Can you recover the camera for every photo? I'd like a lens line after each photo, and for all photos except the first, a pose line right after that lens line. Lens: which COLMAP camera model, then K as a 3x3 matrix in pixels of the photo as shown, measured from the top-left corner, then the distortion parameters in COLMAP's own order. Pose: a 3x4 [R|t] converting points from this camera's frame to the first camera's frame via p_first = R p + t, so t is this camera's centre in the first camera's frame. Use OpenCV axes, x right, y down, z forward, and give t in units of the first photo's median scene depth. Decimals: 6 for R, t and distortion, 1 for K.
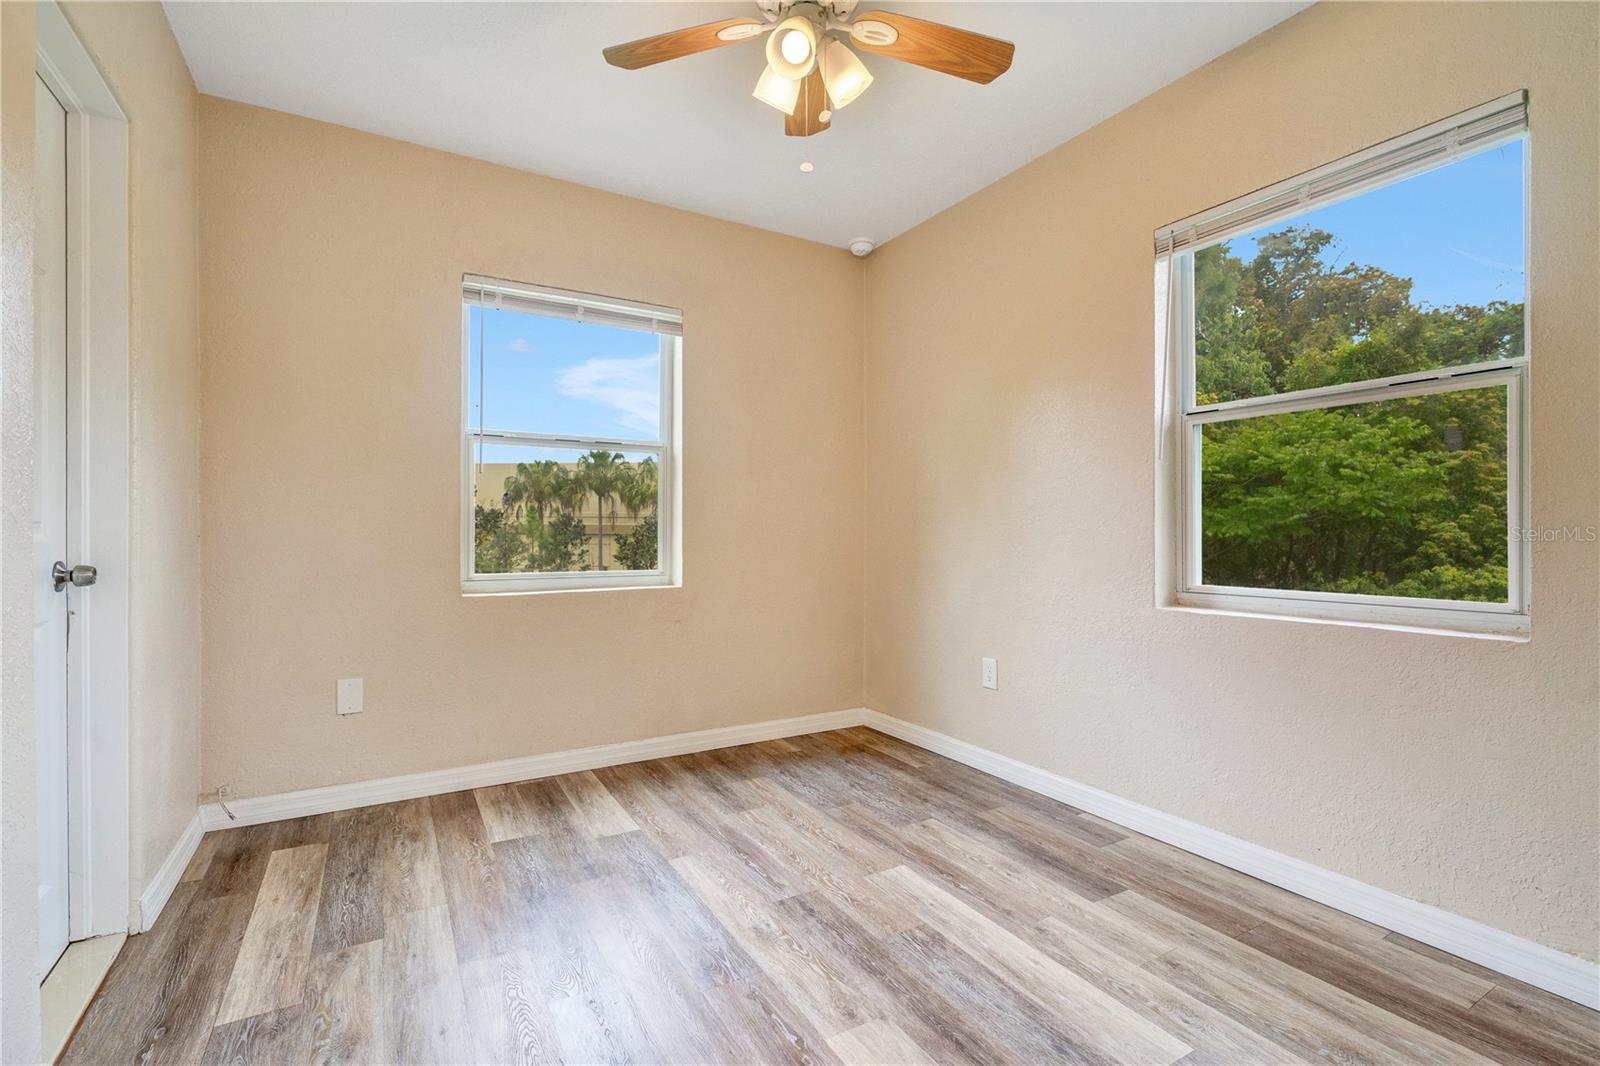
lens RADIAL K [[734.5, 0, 796.9], [0, 734.5, 526.9], [0, 0, 1]] dist [-0.008378, 0.002067]
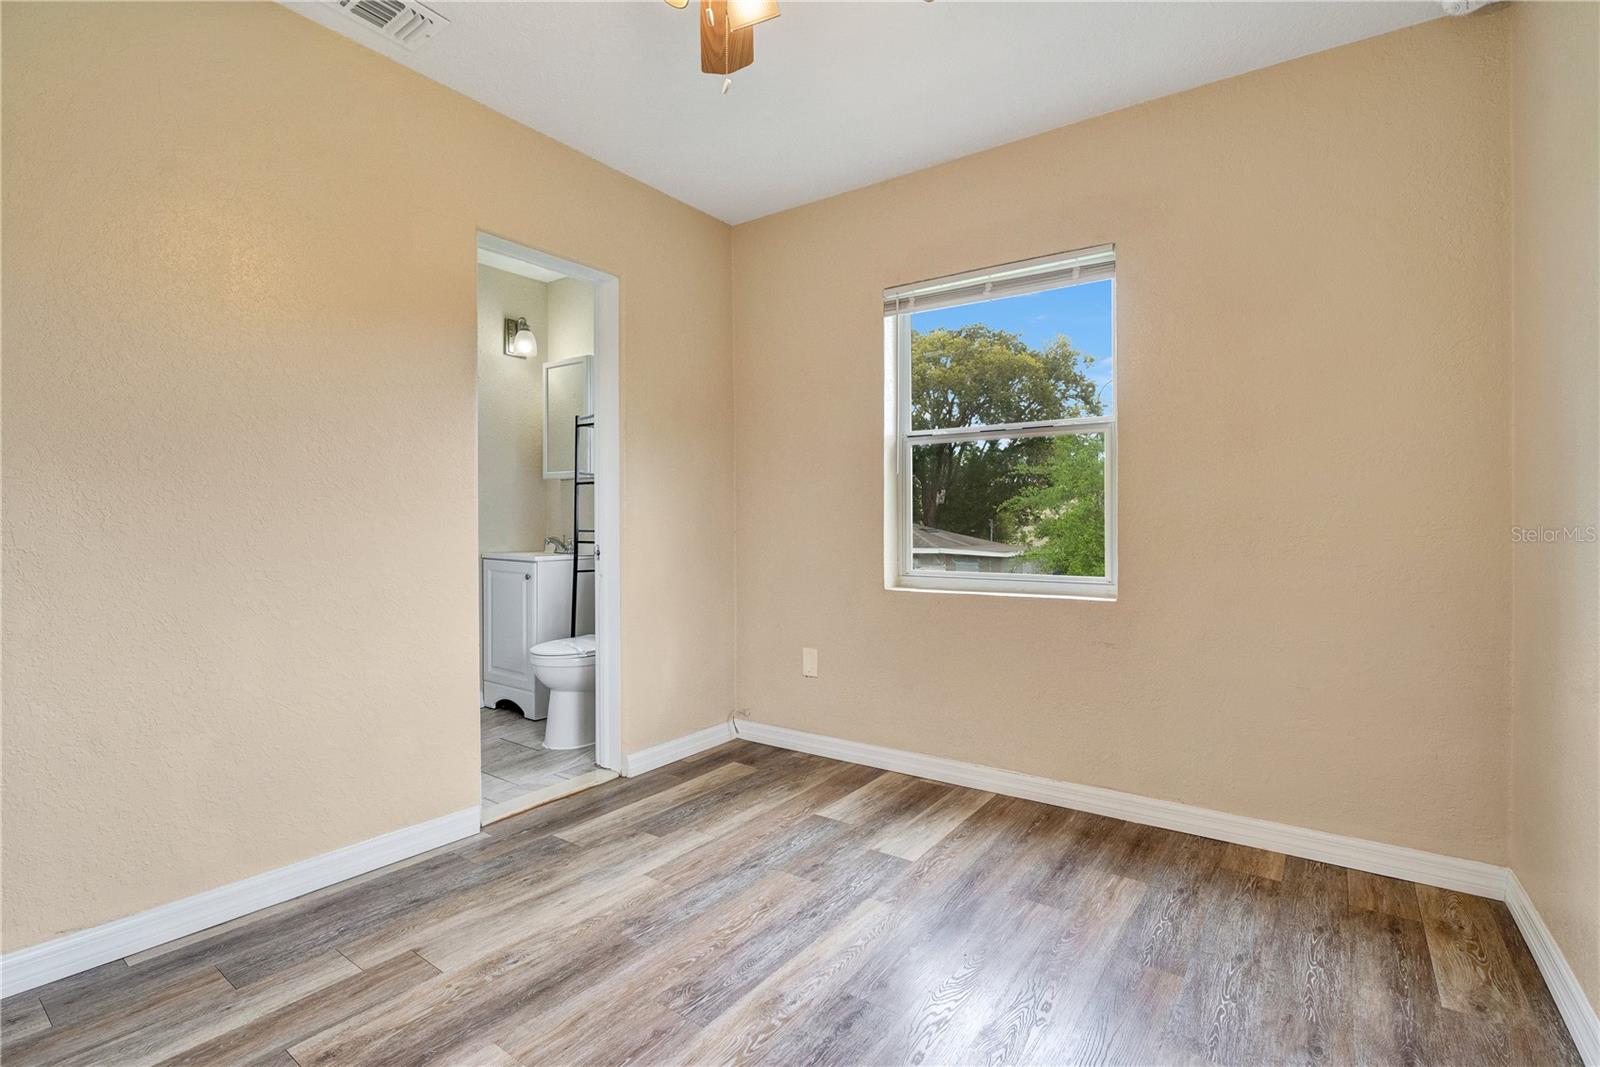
lens RADIAL K [[734.5, 0, 796.9], [0, 734.5, 527.4], [0, 0, 1]] dist [-0.008378, 0.002067]
pose [[0.410237, -0.001705, -0.911977, 0.499941], [0.004014, 0.999992, -0.000064, 0.003296], [0.911970, -0.003634, 0.410240, 0.461782]]
